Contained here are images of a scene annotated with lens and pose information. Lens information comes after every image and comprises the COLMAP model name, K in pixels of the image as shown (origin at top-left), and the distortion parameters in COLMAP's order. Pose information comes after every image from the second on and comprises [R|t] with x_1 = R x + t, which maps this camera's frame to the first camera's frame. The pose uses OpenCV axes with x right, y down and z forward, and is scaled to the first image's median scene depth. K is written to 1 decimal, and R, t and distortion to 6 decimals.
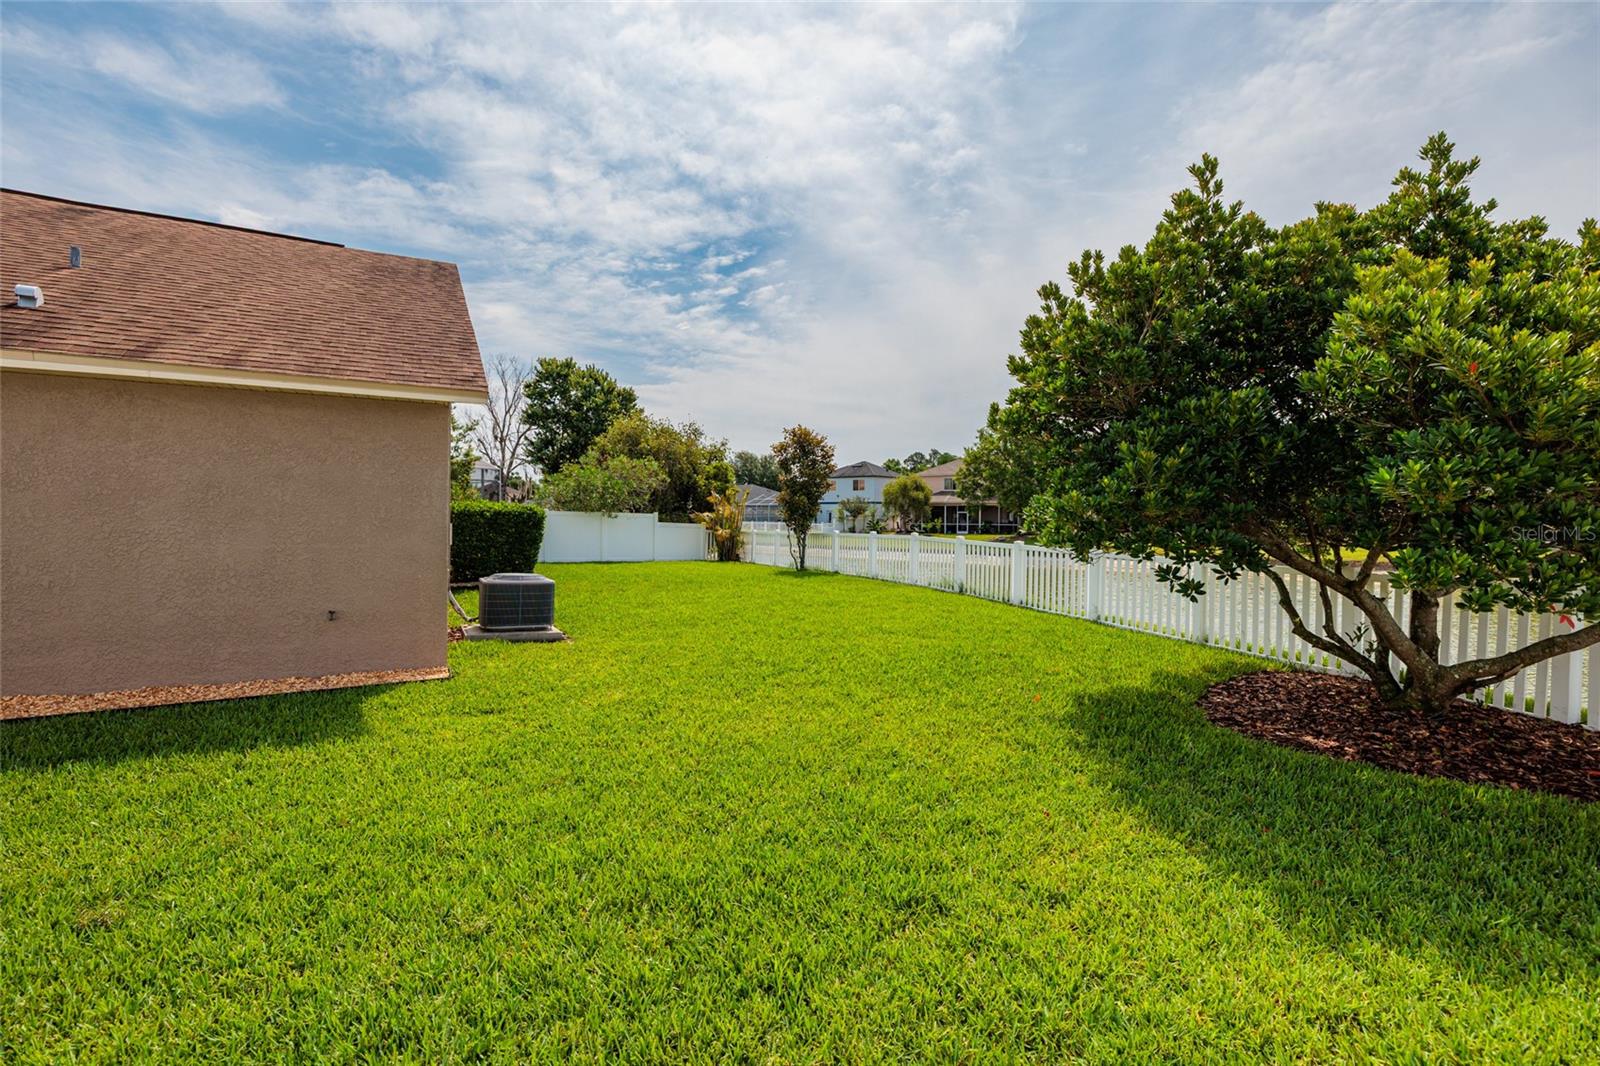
lens RADIAL K [[681.6, 0, 795.2], [0, 681.6, 556.7], [0, 0, 1]] dist [0.003599, -0.000934]
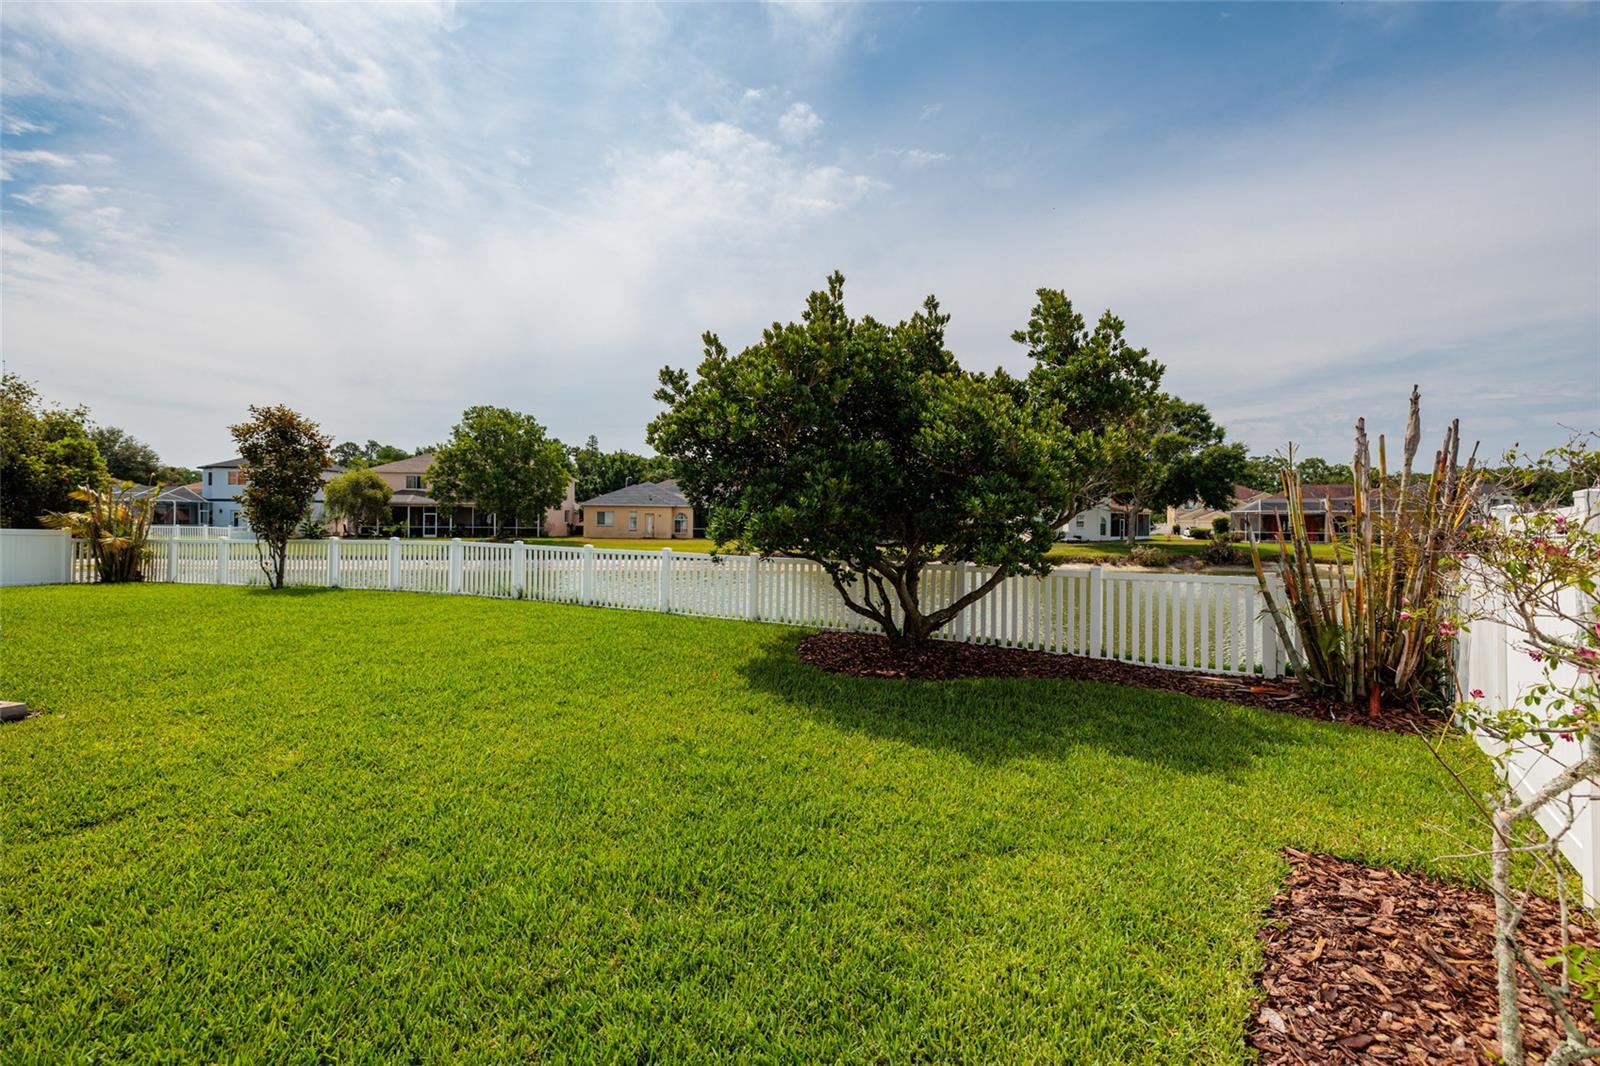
lens RADIAL K [[681.6, 0, 806.9], [0, 681.6, 533.7], [0, 0, 1]] dist [0.003599, -0.000934]
pose [[0.713485, -0.011178, 0.700581, -0.106670], [0.037203, 0.999067, -0.021948, -0.002649], [-0.699682, 0.041723, 0.713235, 0.011814]]
